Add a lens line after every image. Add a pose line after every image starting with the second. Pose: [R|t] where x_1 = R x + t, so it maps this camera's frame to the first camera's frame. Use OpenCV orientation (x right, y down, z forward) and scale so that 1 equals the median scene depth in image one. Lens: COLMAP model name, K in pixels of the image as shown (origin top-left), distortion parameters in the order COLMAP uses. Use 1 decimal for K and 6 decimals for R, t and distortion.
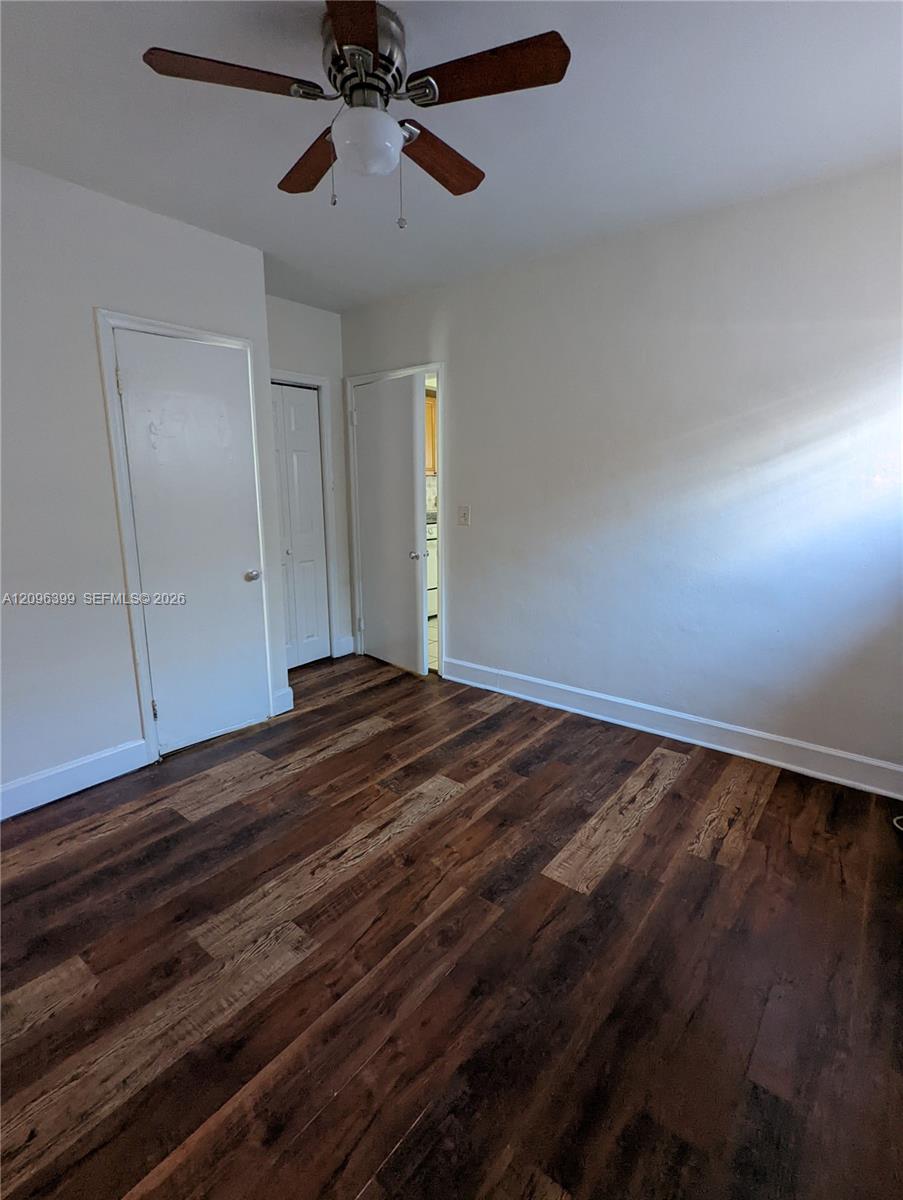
lens RADIAL K [[567.3, 0, 448.5], [0, 567.3, 591.4], [0, 0, 1]] dist [0.002543, -0.003308]
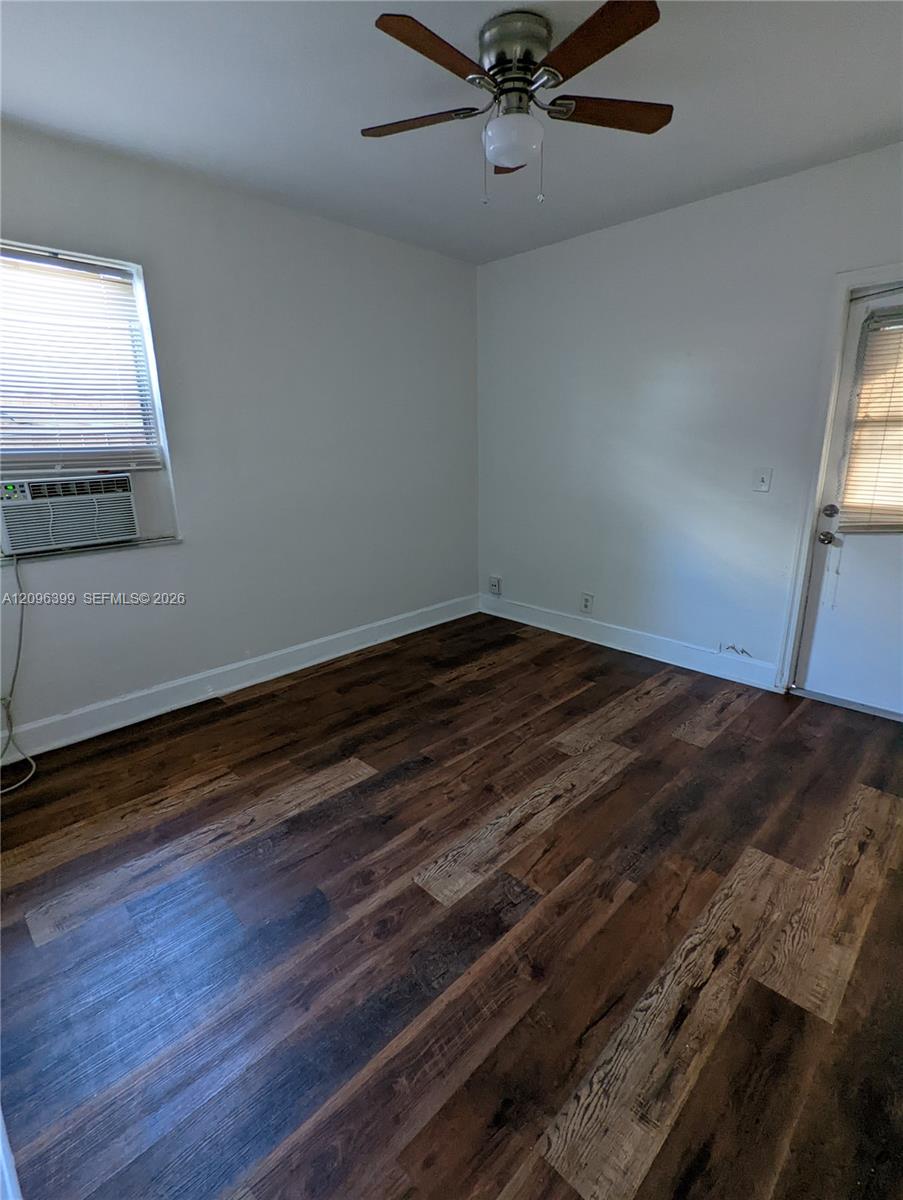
lens RADIAL K [[567.3, 0, 448.5], [0, 567.3, 591.4], [0, 0, 1]] dist [0.002543, -0.003308]
pose [[-0.993123, -0.010448, 0.116610, -0.110134], [0.042715, 0.895018, 0.443980, -0.340798], [-0.109007, 0.445908, -0.888417, 1.725701]]
